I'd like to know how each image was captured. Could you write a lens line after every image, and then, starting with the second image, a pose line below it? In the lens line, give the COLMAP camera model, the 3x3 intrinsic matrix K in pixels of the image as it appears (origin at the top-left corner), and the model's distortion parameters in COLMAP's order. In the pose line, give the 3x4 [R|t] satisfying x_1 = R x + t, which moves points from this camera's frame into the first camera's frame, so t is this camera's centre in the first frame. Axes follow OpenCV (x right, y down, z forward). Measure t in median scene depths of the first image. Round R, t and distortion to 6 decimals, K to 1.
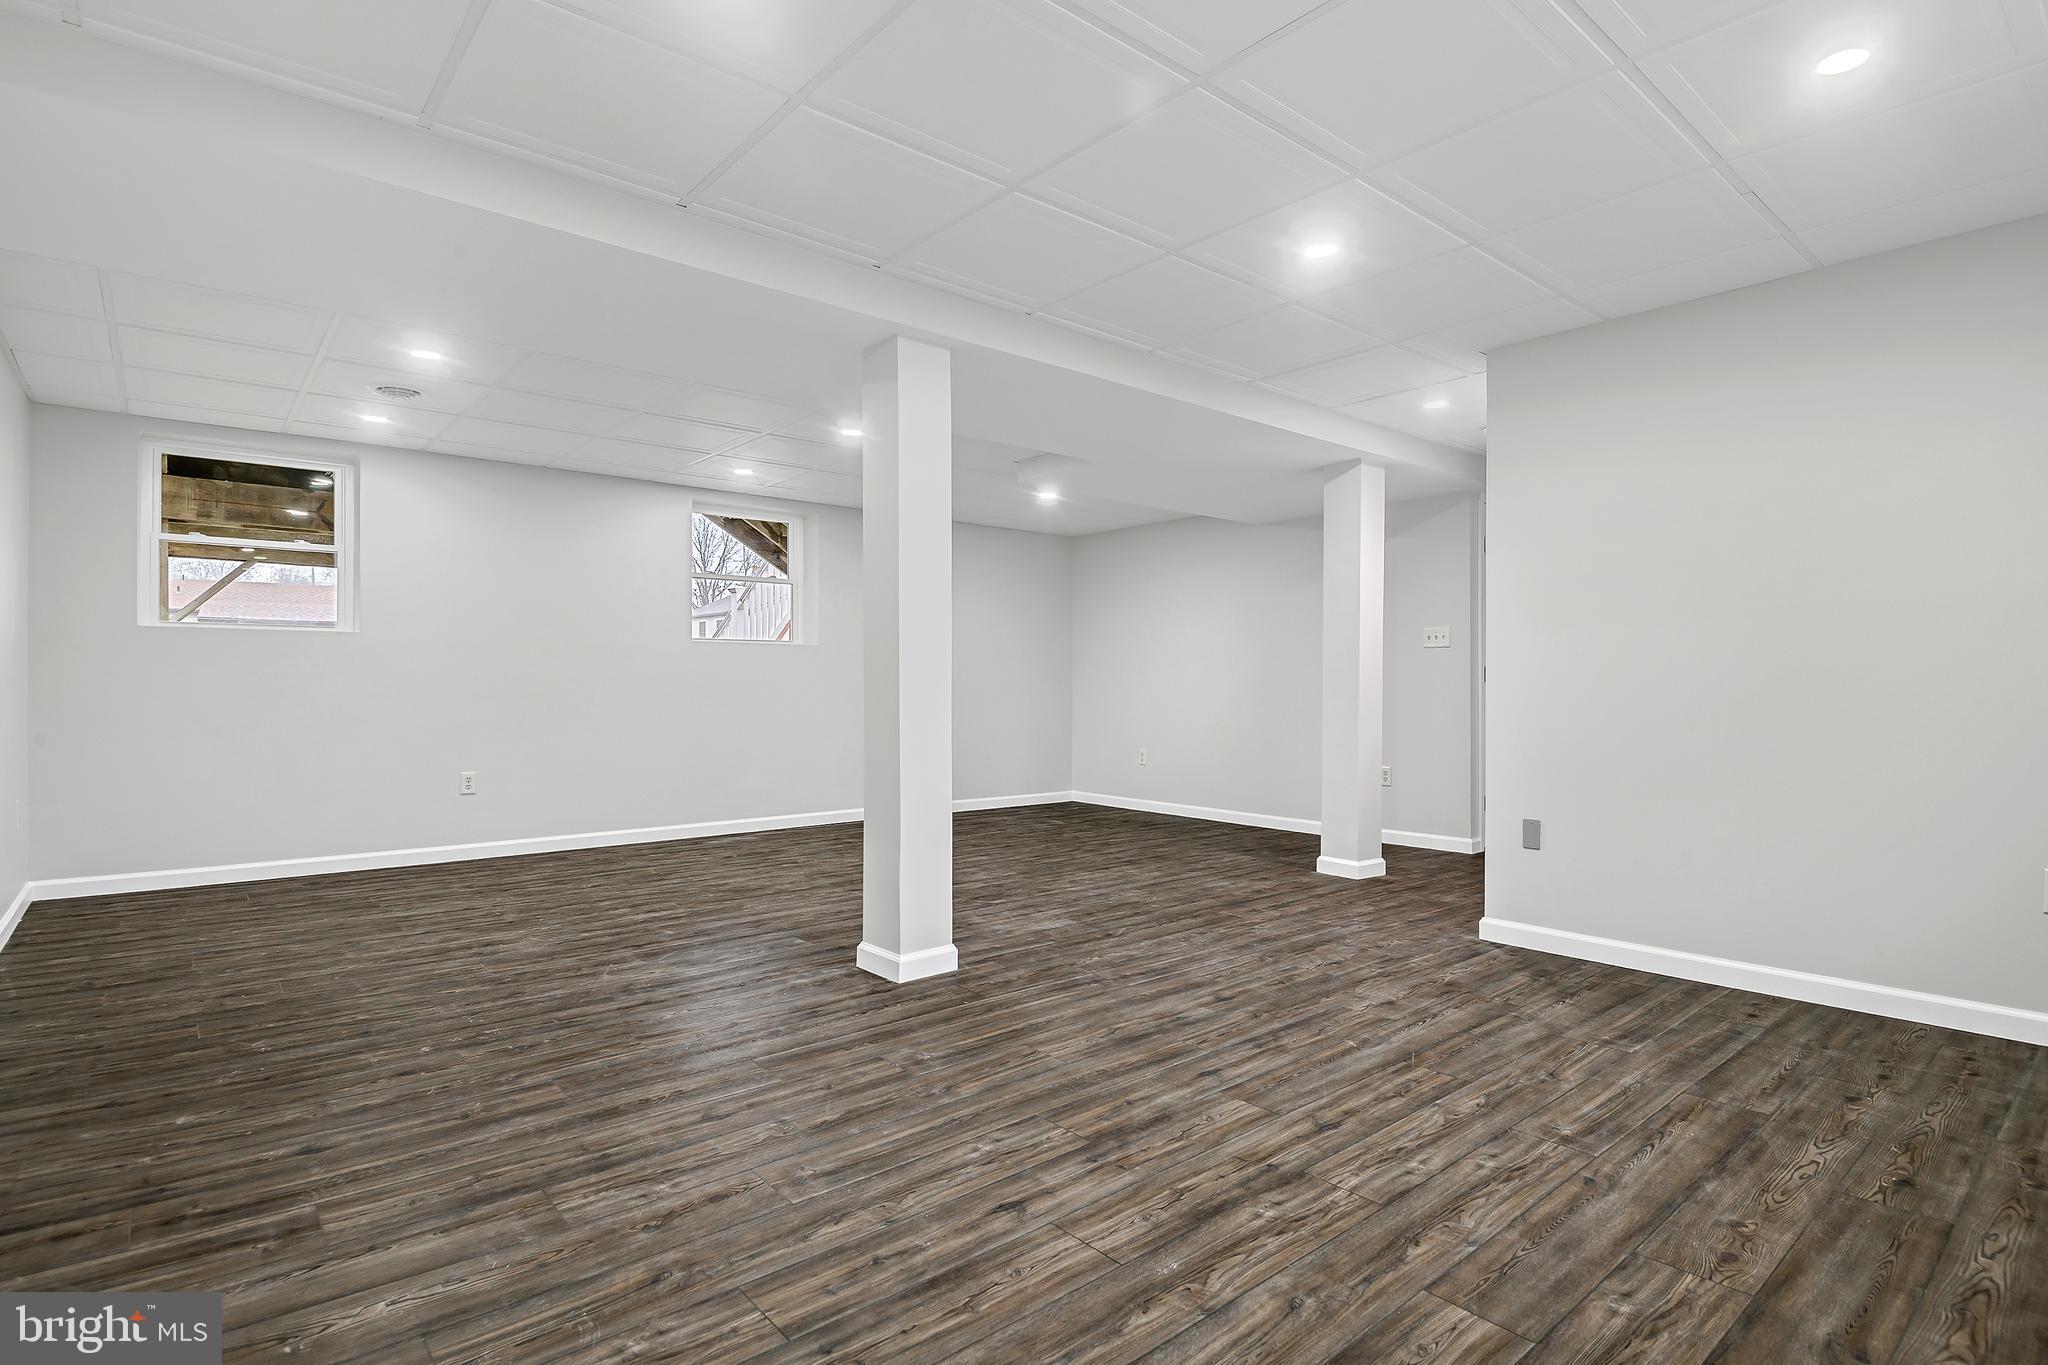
lens RADIAL K [[1035.2, 0, 1032.3], [0, 1035.2, 686.2], [0, 0, 1]] dist [-0.007164, -0.007156]
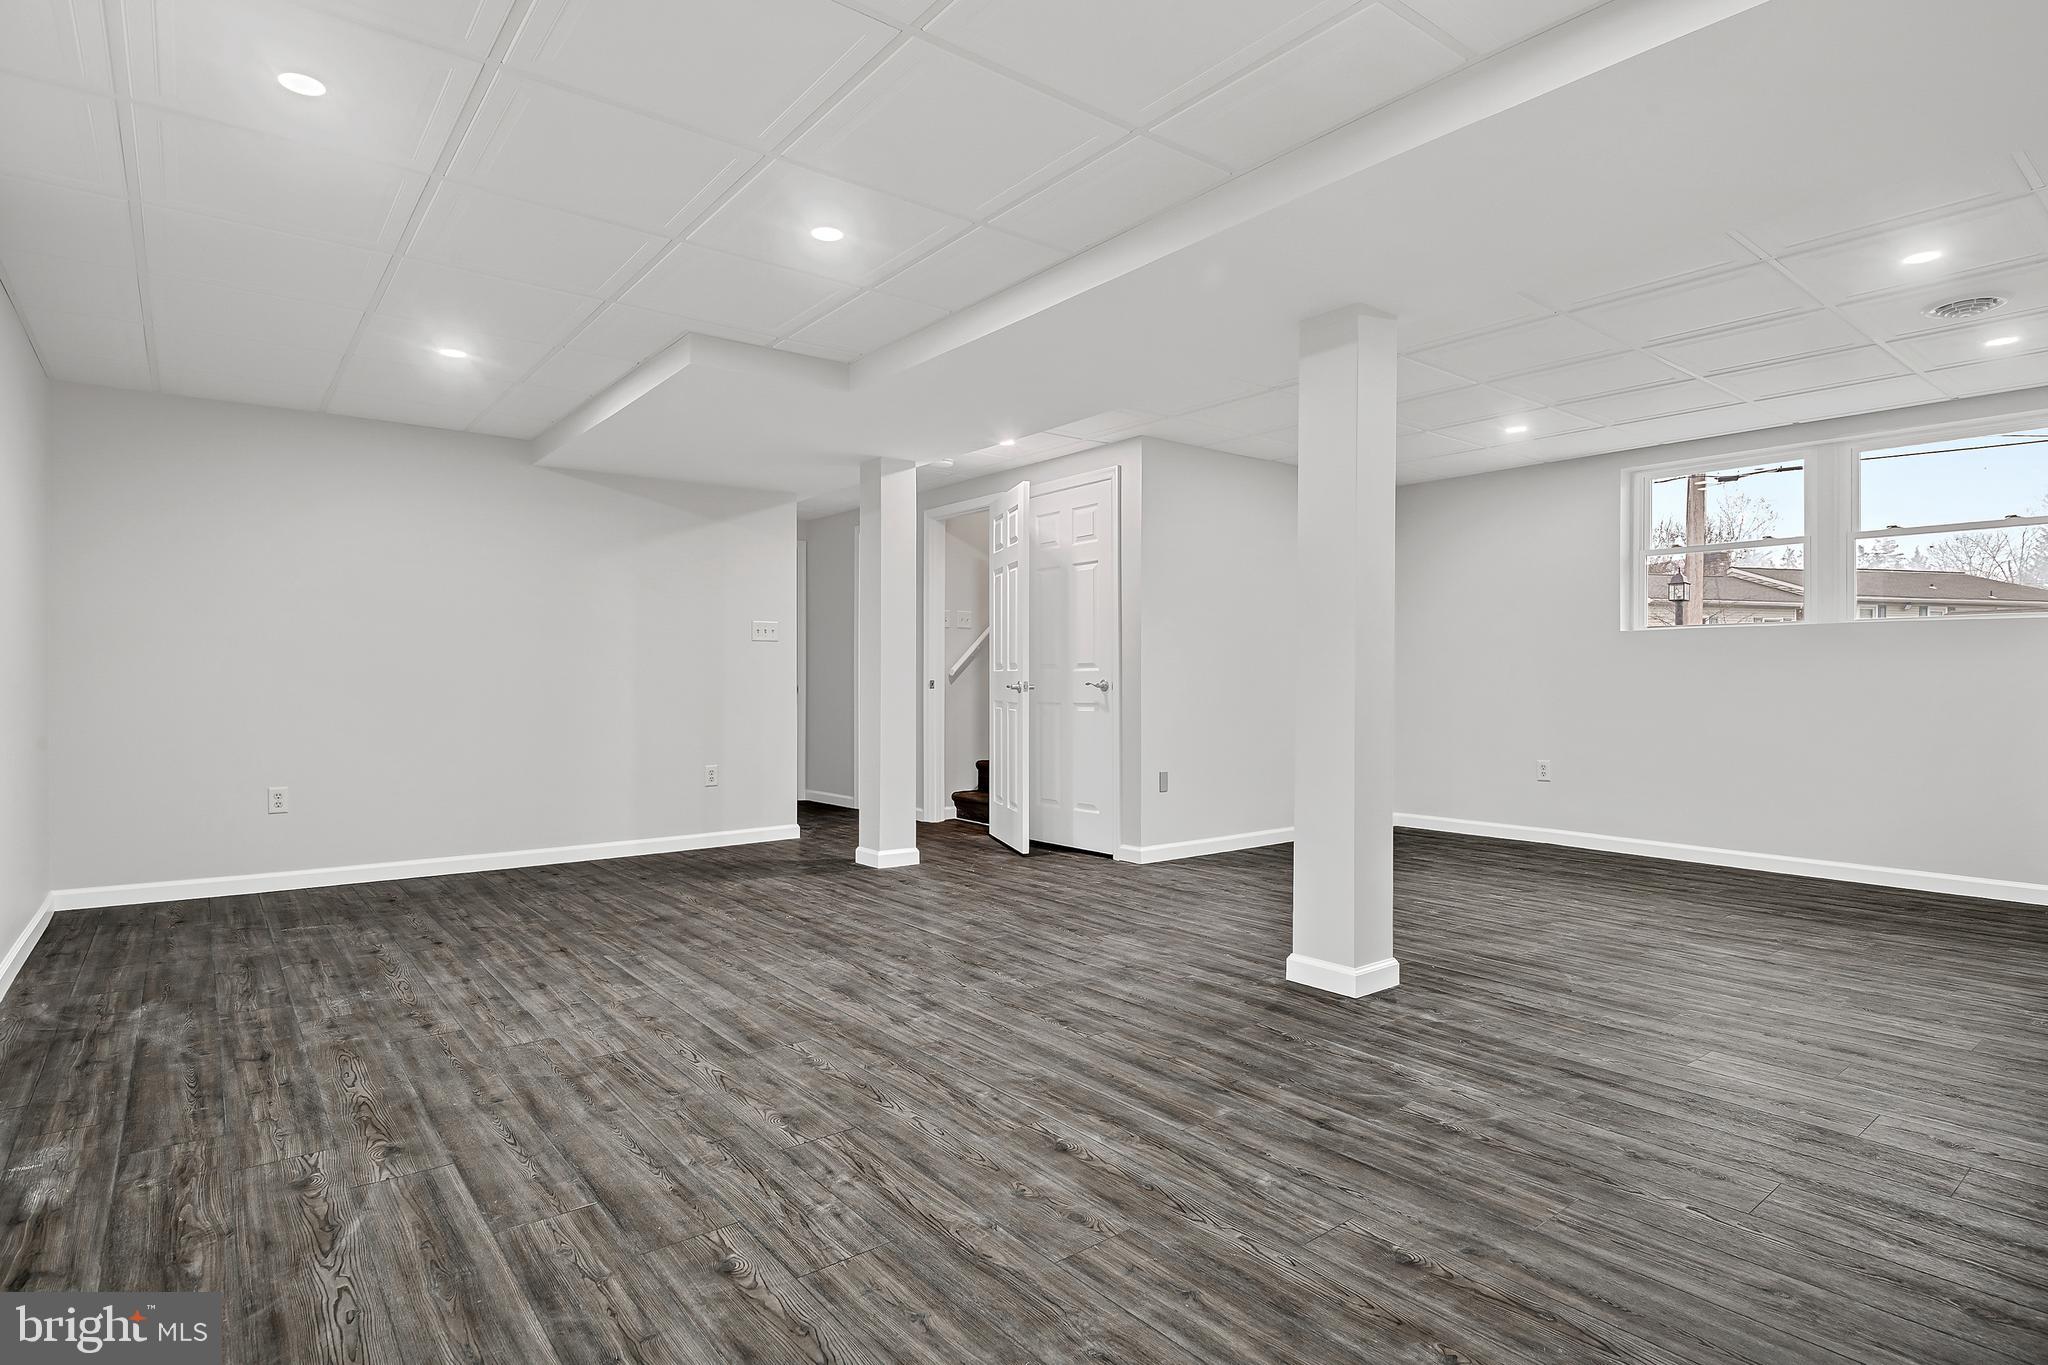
lens RADIAL K [[1035.2, 0, 1034.0], [0, 1035.2, 682.9], [0, 0, 1]] dist [-0.007164, -0.007156]
pose [[0.040629, -0.006790, 0.999151, -1.109507], [0.000366, 0.999977, 0.006780, -0.006581], [-0.999174, 0.000090, 0.040630, 1.291986]]
